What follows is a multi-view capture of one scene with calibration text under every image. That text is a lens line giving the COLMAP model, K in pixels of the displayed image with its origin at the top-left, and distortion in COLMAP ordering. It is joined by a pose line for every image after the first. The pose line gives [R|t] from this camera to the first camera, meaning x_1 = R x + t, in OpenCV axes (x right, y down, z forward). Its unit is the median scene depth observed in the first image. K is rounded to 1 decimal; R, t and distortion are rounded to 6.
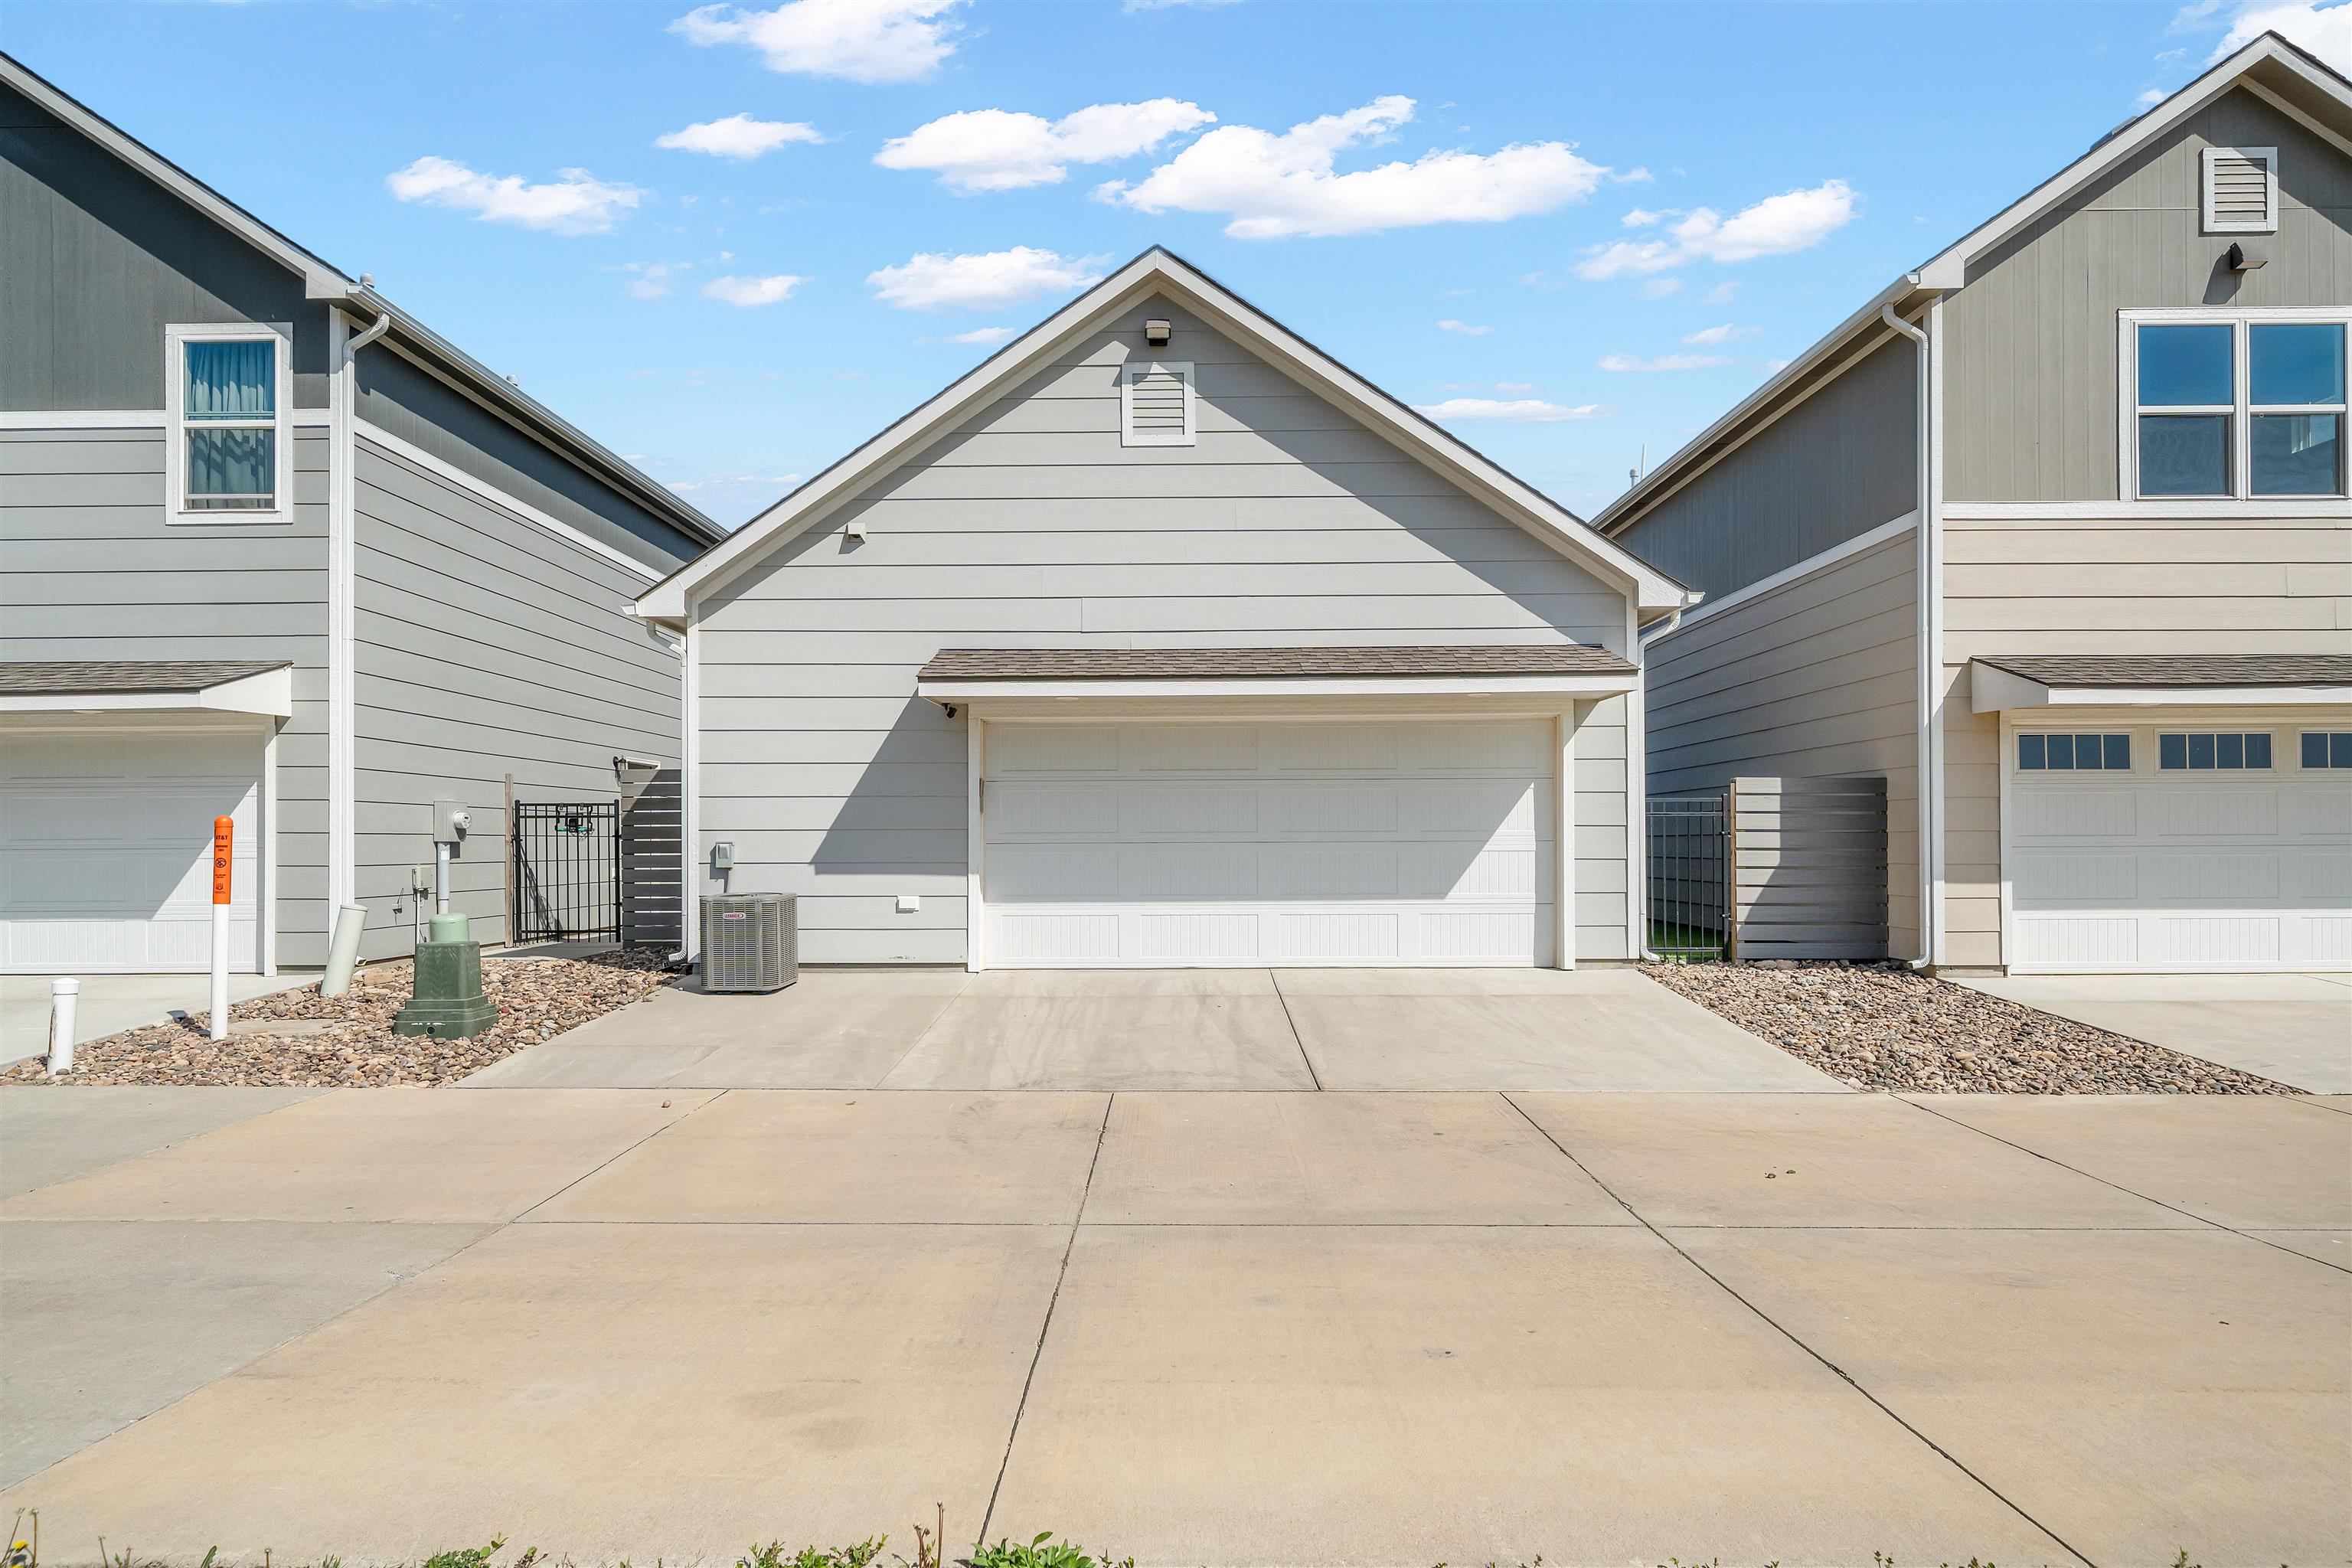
lens RADIAL K [[1180.8, 0, 1141.2], [0, 1180.8, 854.6], [0, 0, 1]] dist [-0.002691, 0.001476]
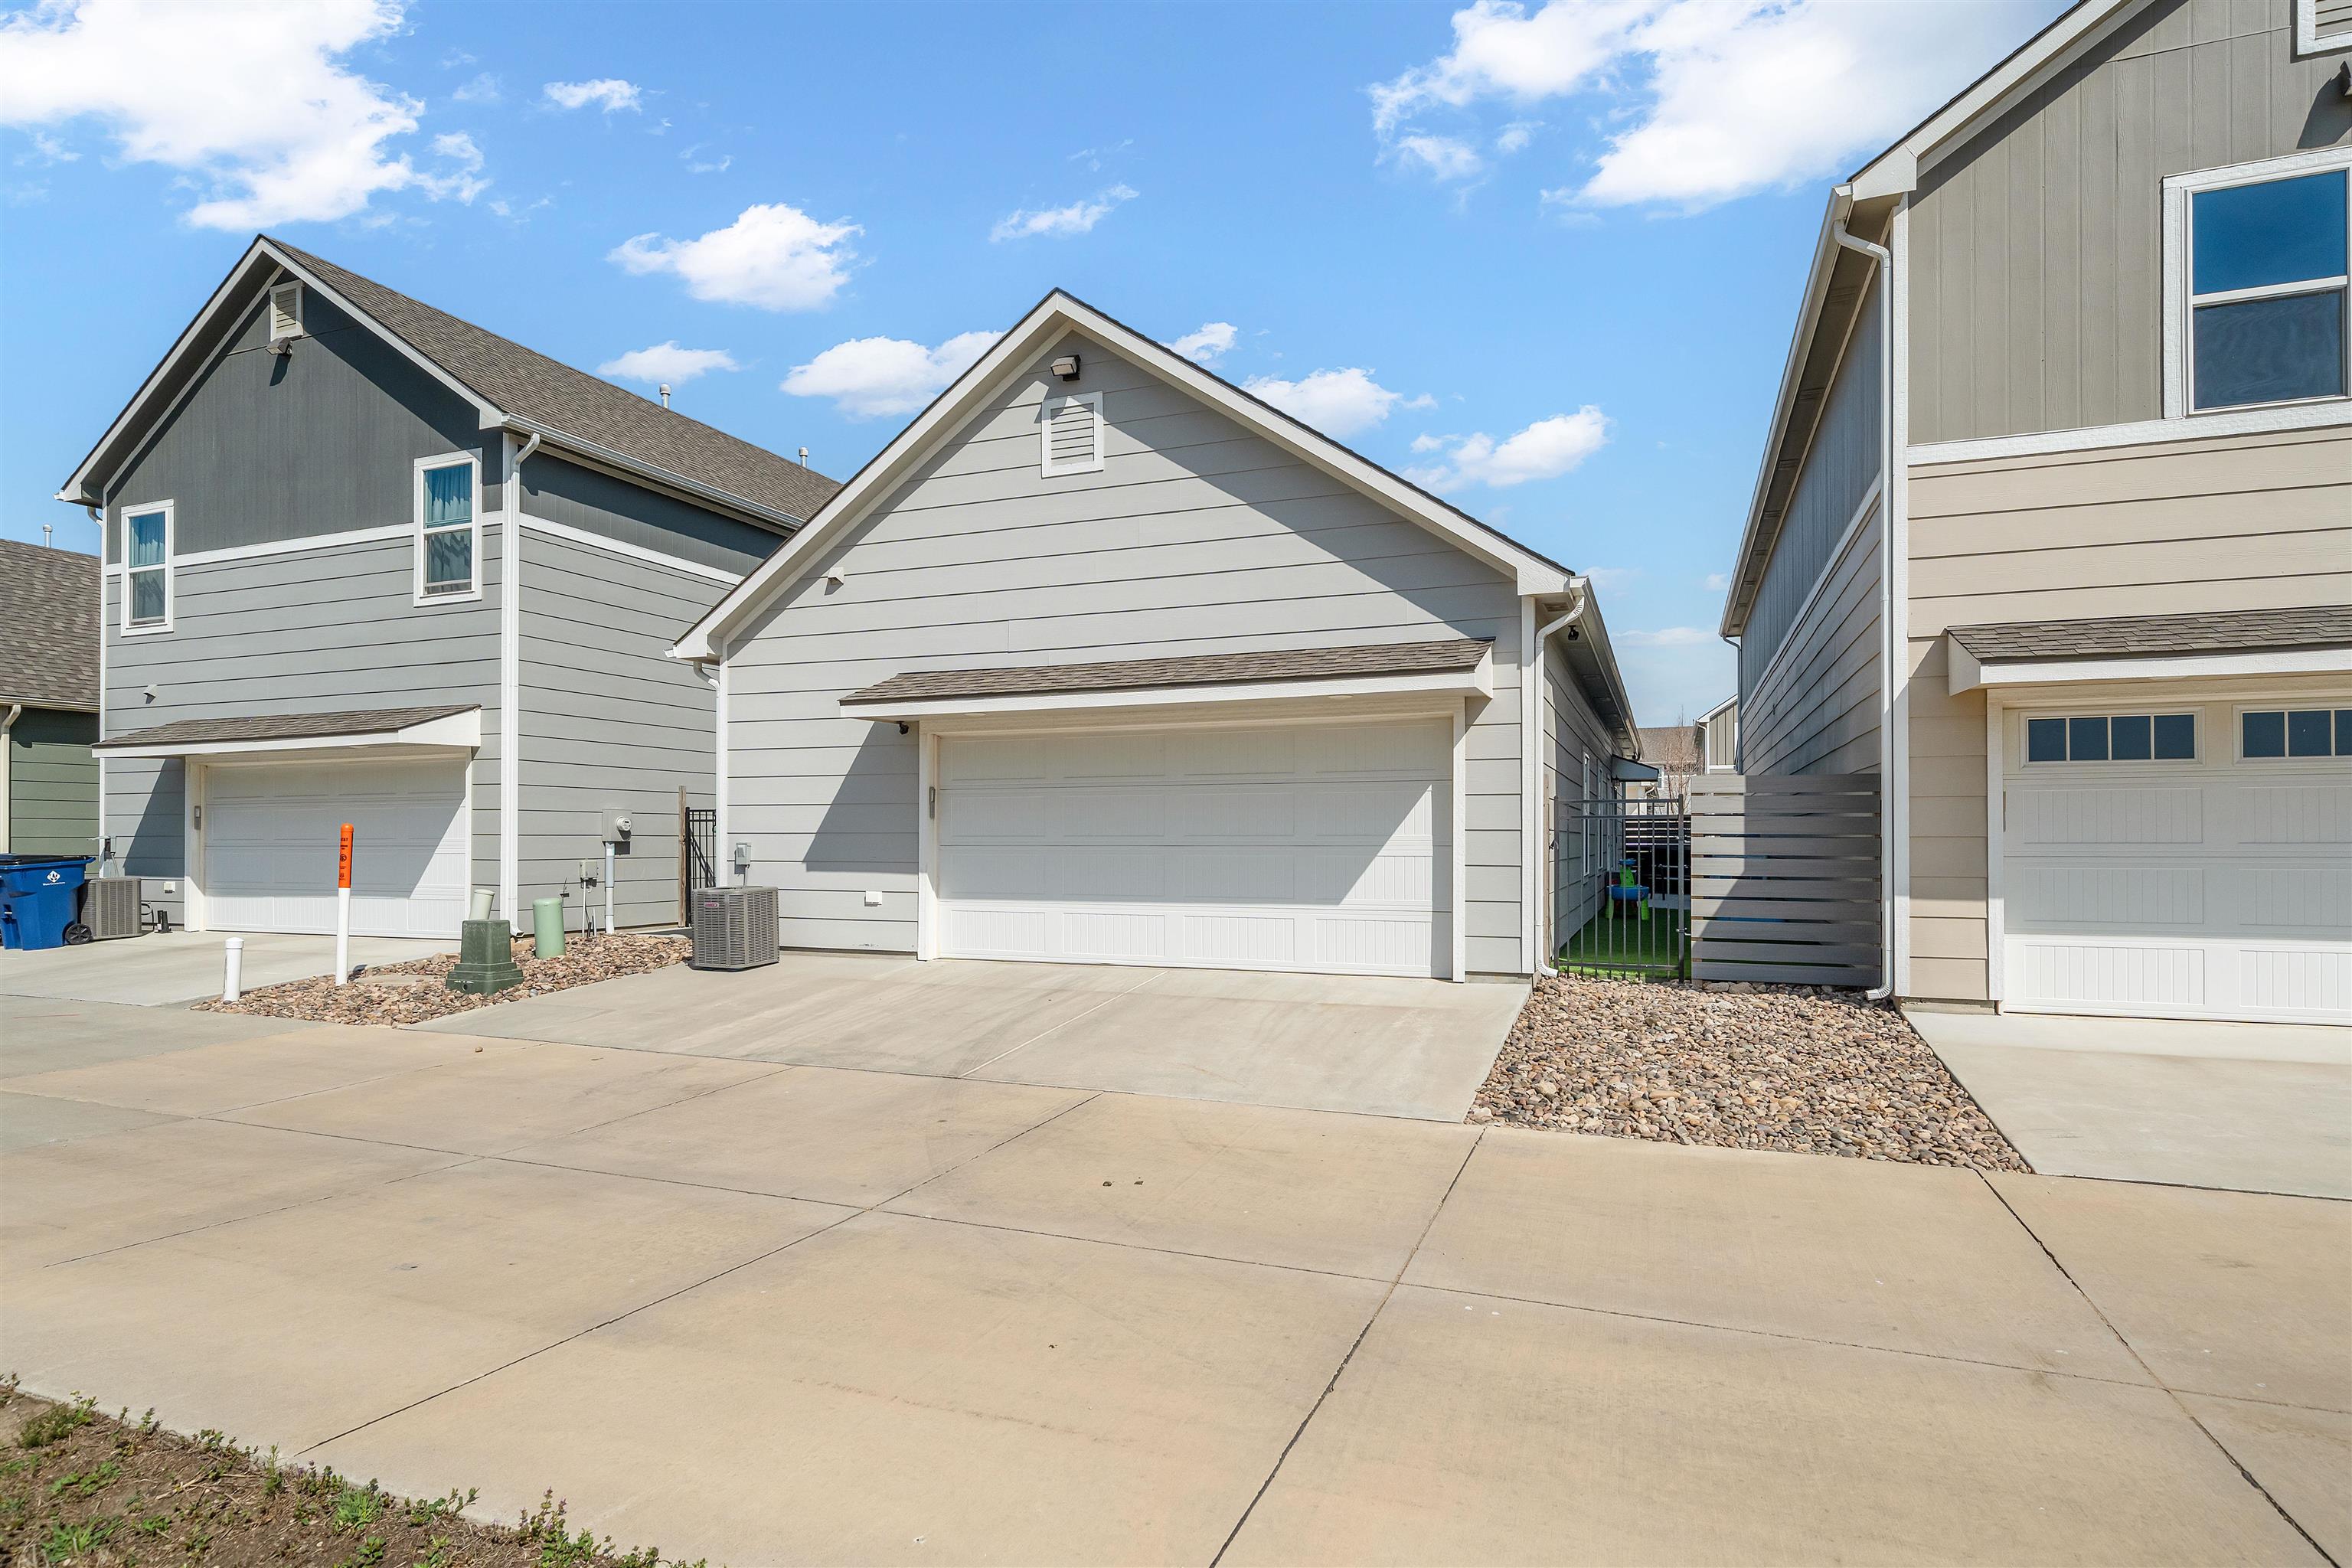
lens RADIAL K [[1180.8, 0, 1206.8], [0, 1180.8, 847.3], [0, 0, 1]] dist [-0.002691, 0.001476]
pose [[0.939762, 0.005787, -0.341780, 0.496935], [-0.006354, 0.999980, -0.000541, -0.008769], [0.341770, 0.002680, 0.939780, 0.038747]]
